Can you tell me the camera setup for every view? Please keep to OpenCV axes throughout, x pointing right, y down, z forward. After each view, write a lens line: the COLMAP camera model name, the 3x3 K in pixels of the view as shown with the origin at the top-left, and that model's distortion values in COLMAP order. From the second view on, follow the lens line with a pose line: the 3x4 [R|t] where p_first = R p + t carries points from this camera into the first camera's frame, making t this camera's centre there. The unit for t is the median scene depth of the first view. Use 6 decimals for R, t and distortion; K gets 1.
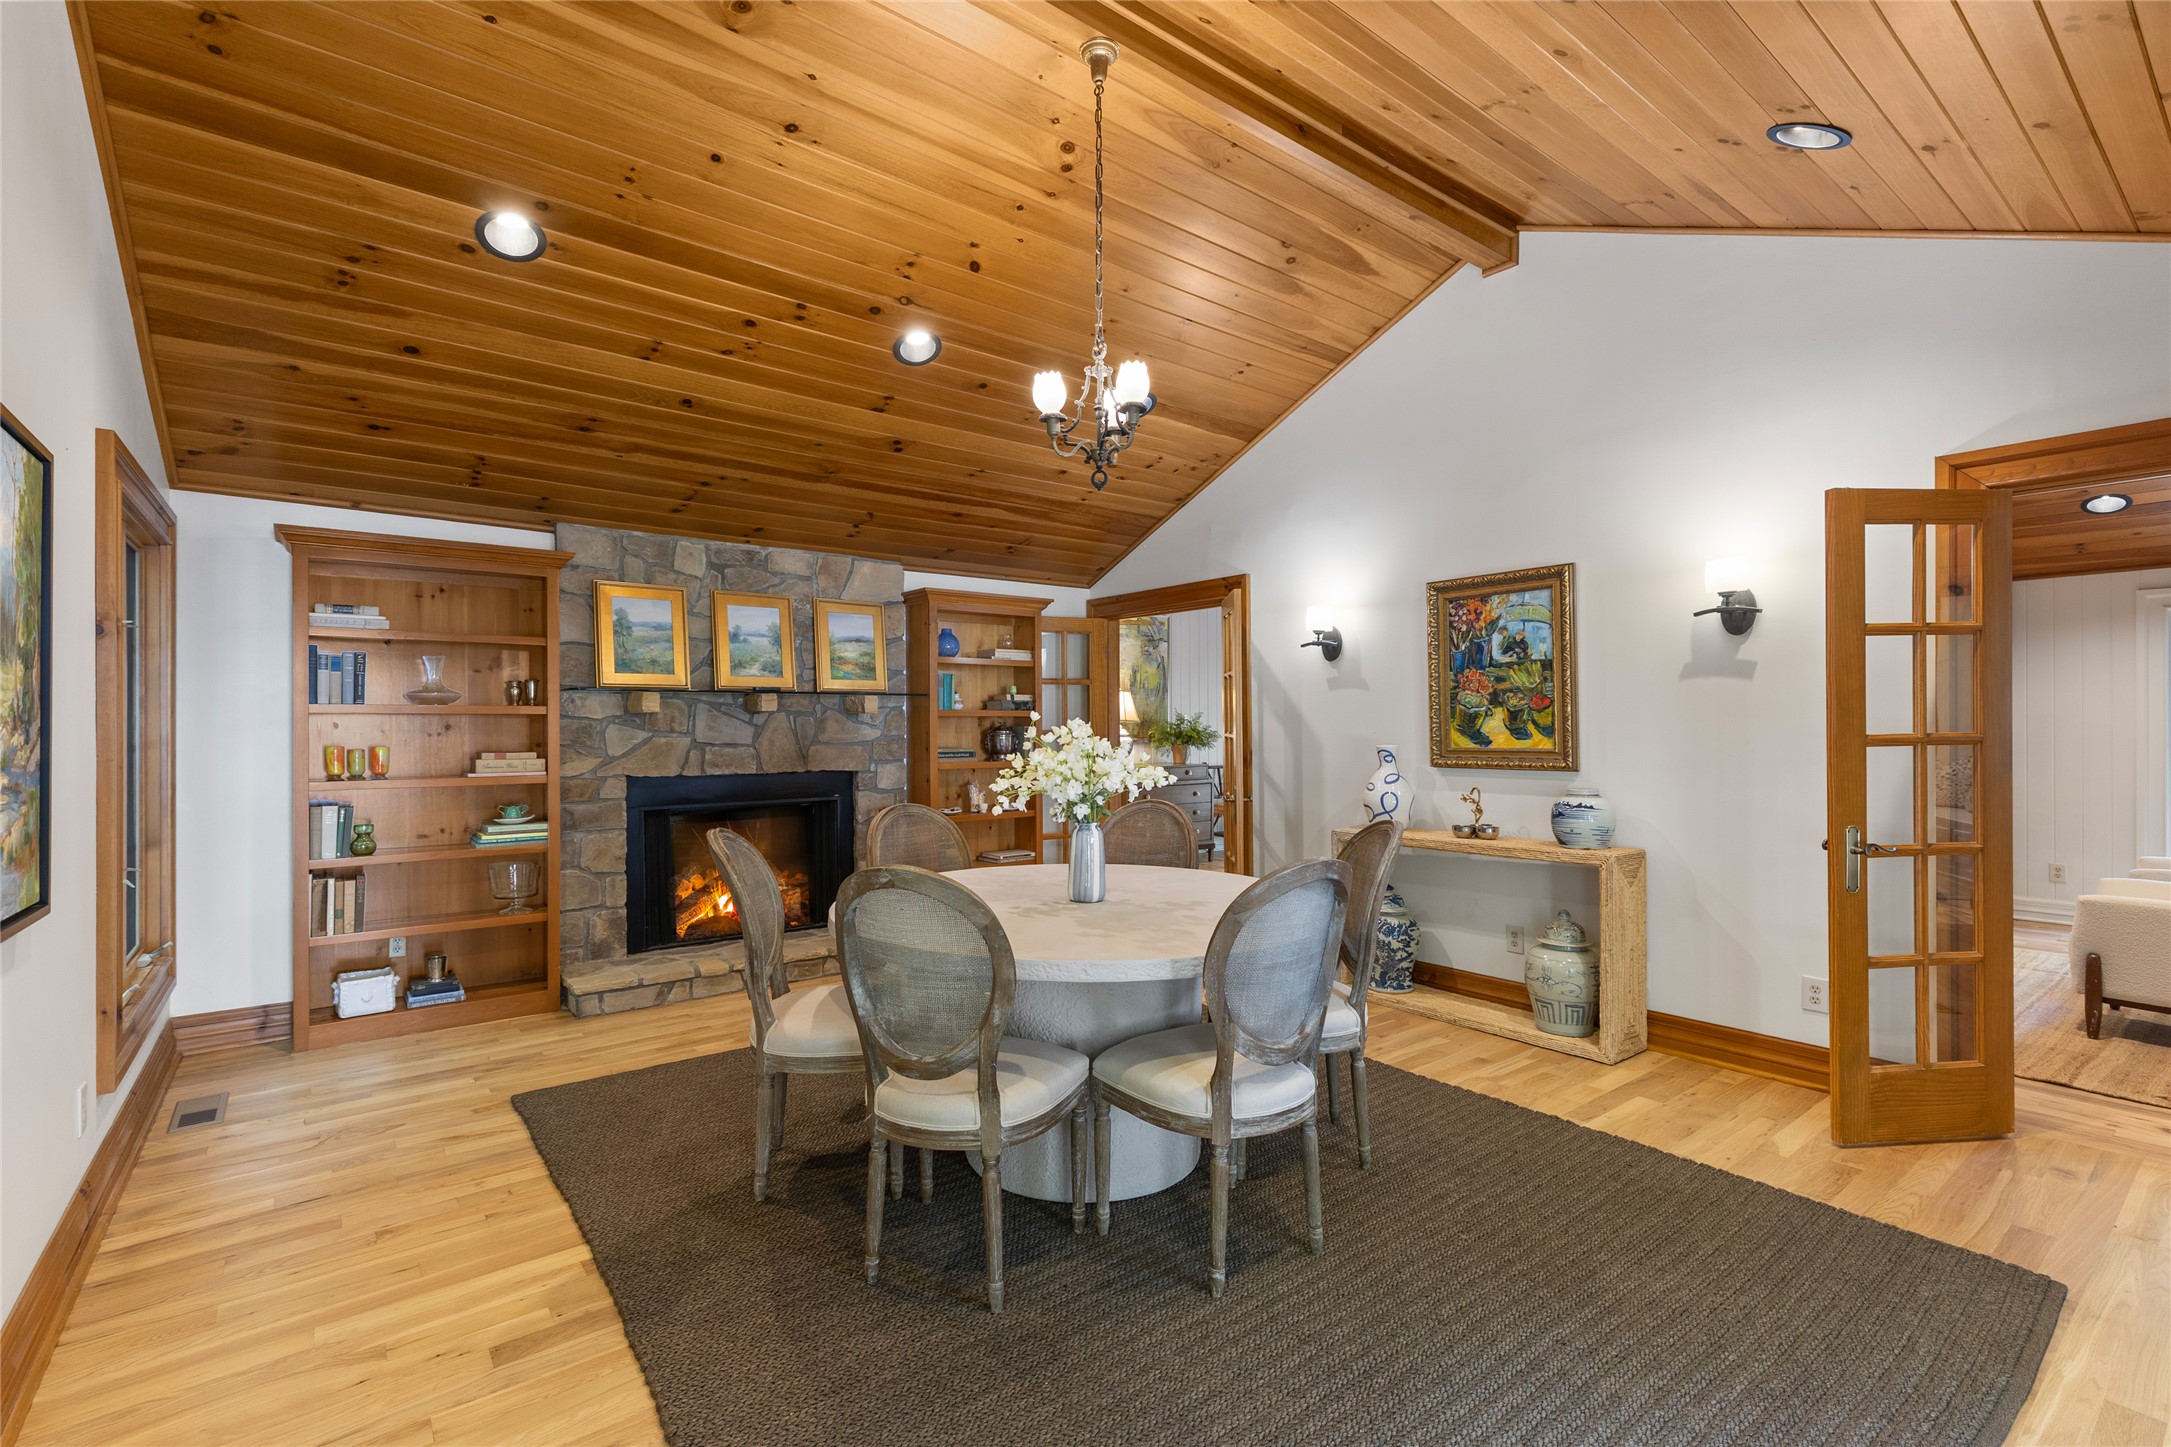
lens RADIAL K [[962.0, 0, 1085.5], [0, 962.0, 723.5], [0, 0, 1]] dist [0.001073, -0.000099]
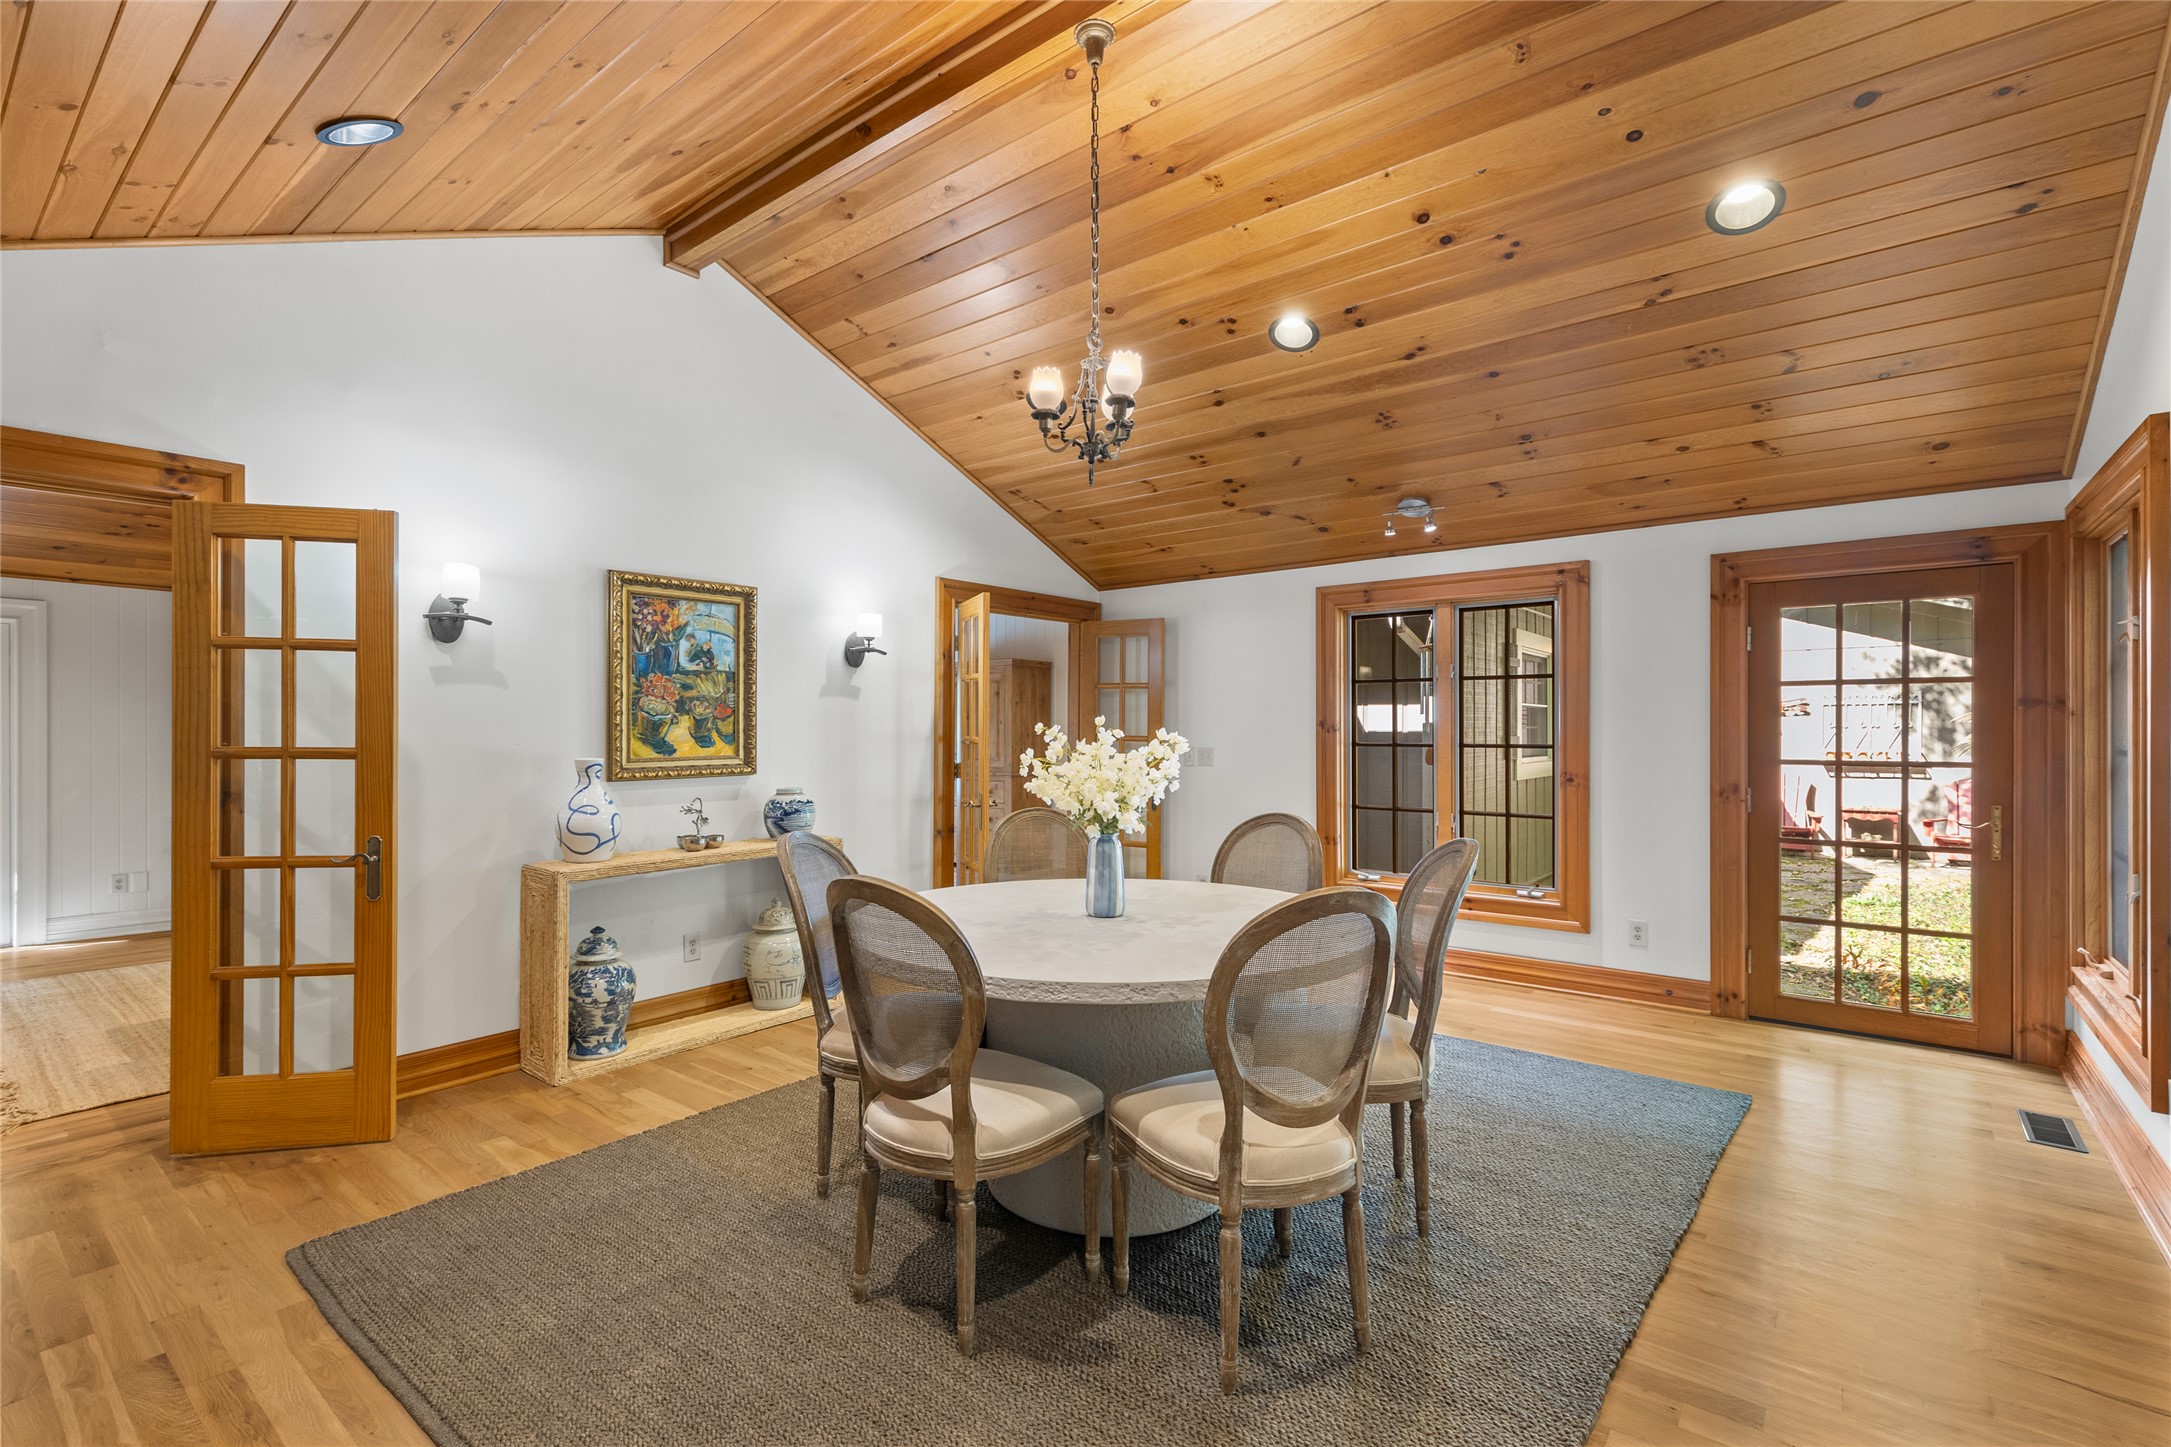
lens RADIAL K [[993.7, 0, 1086.8], [0, 993.7, 722.5], [0, 0, 1]] dist [0.002390, 0.000216]
pose [[-0.243488, 0.014897, 0.969789, -0.664206], [0.005626, 0.999887, -0.013946, 0.007324], [-0.969888, 0.002060, -0.243544, 0.858957]]
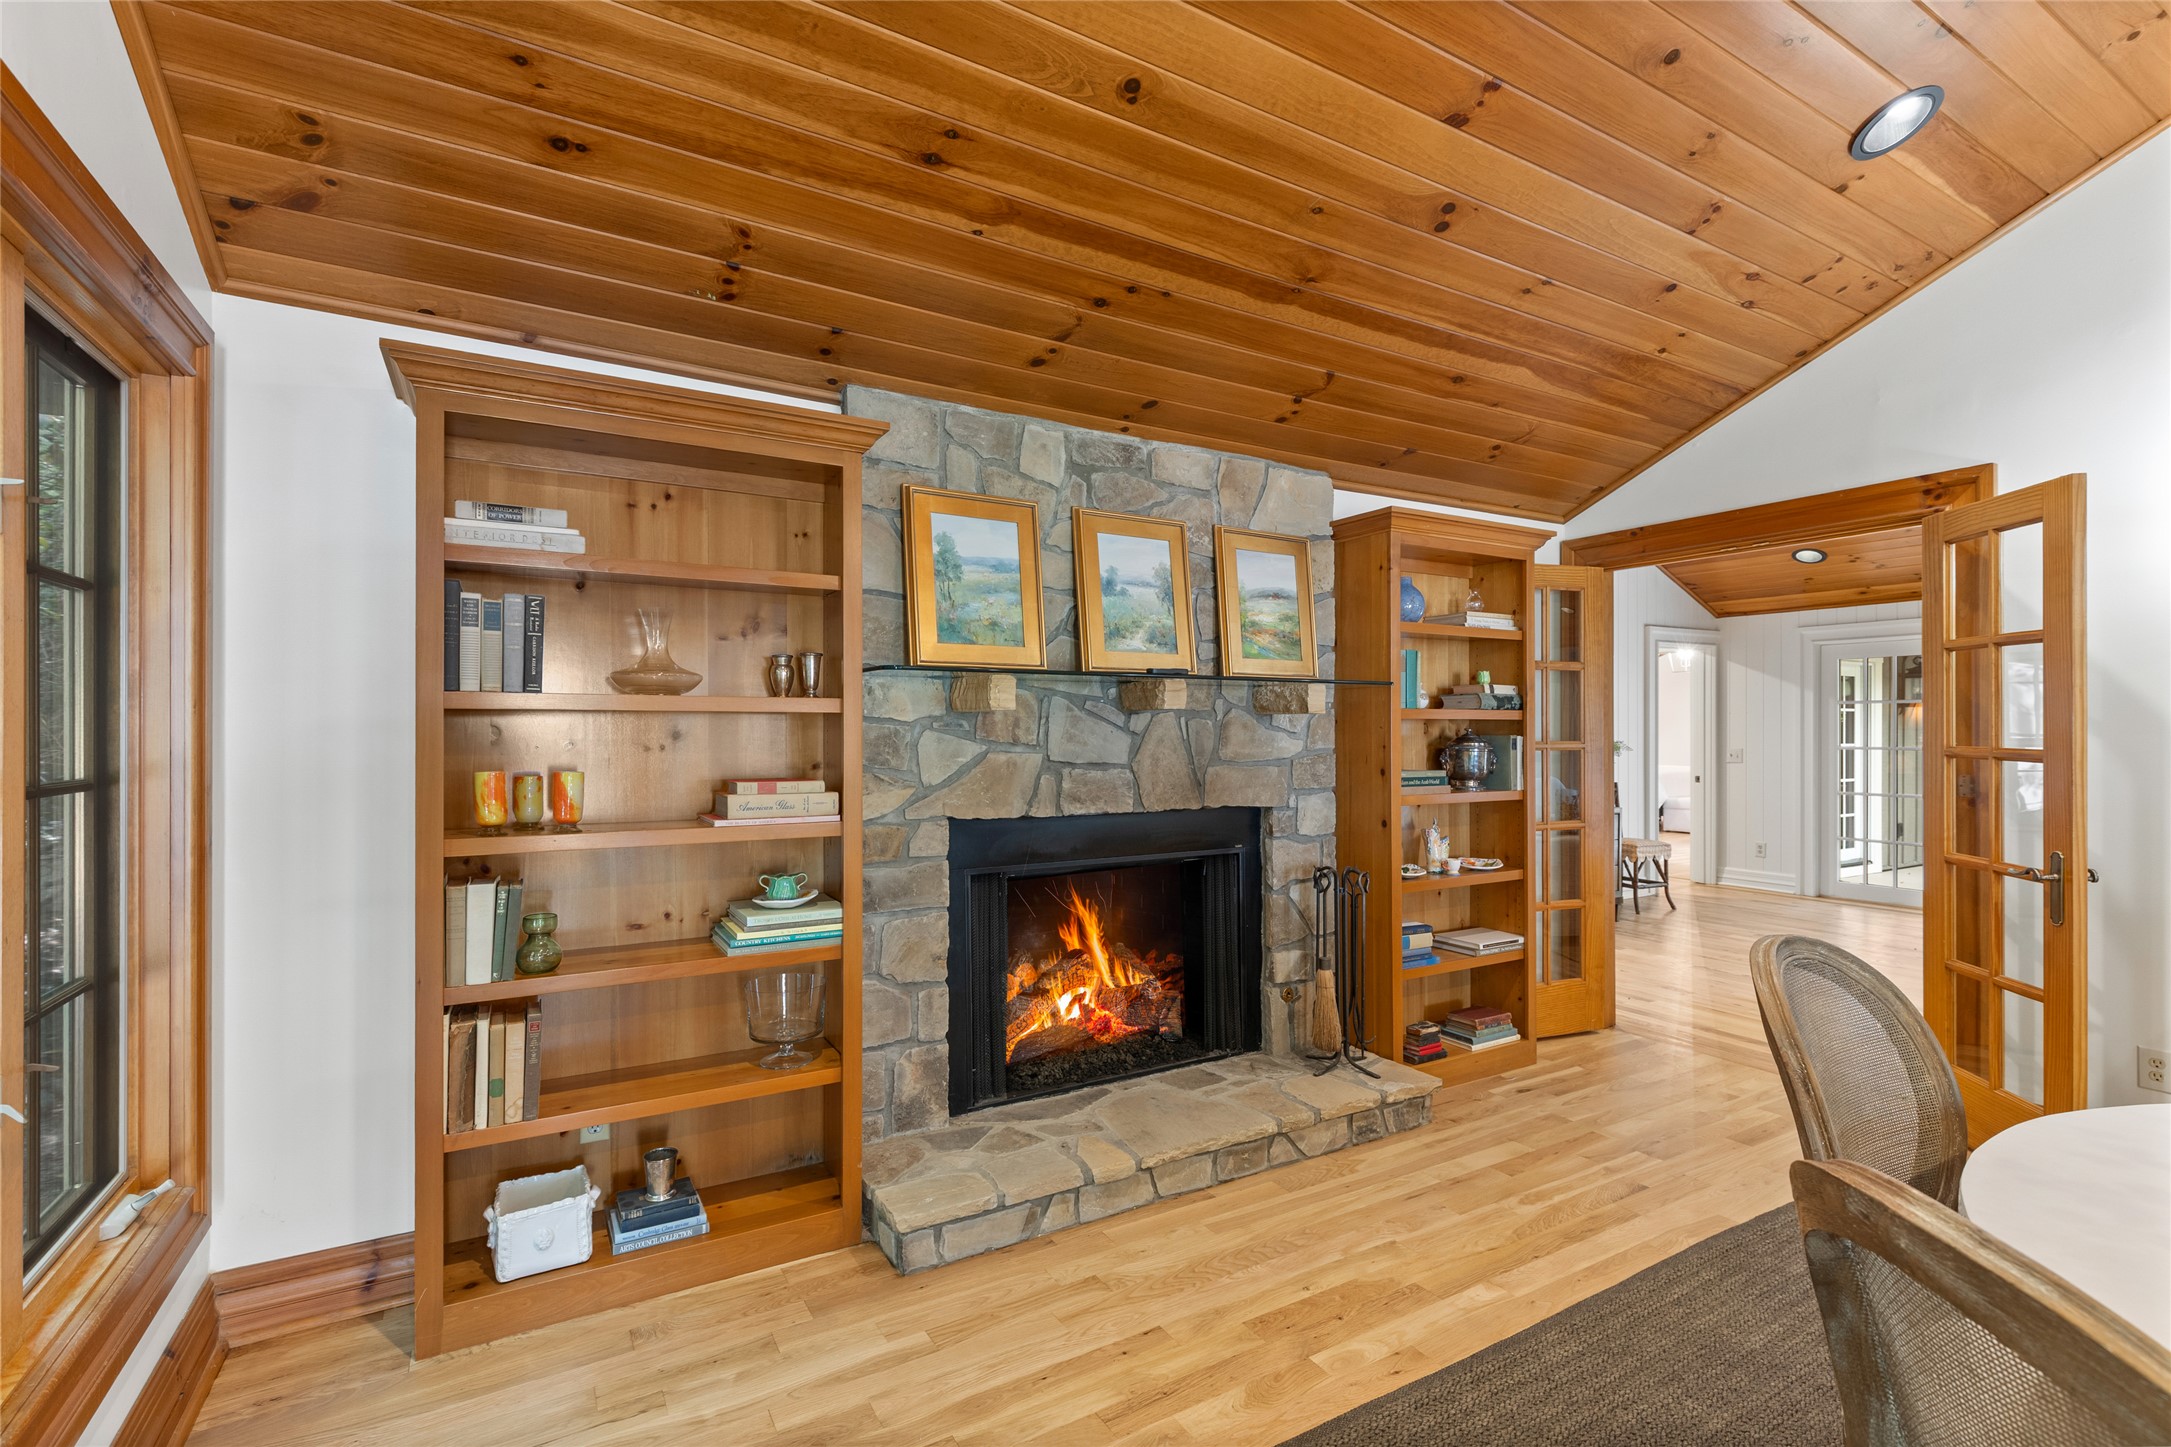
lens RADIAL K [[957.5, 0, 1080.8], [0, 957.5, 728.3], [0, 0, 1]] dist [0.002657, -0.000092]
pose [[0.990182, 0.002398, -0.139766, -0.321159], [-0.002611, 0.999996, -0.001340, -0.000180], [0.139762, 0.001692, 0.990184, 0.437052]]
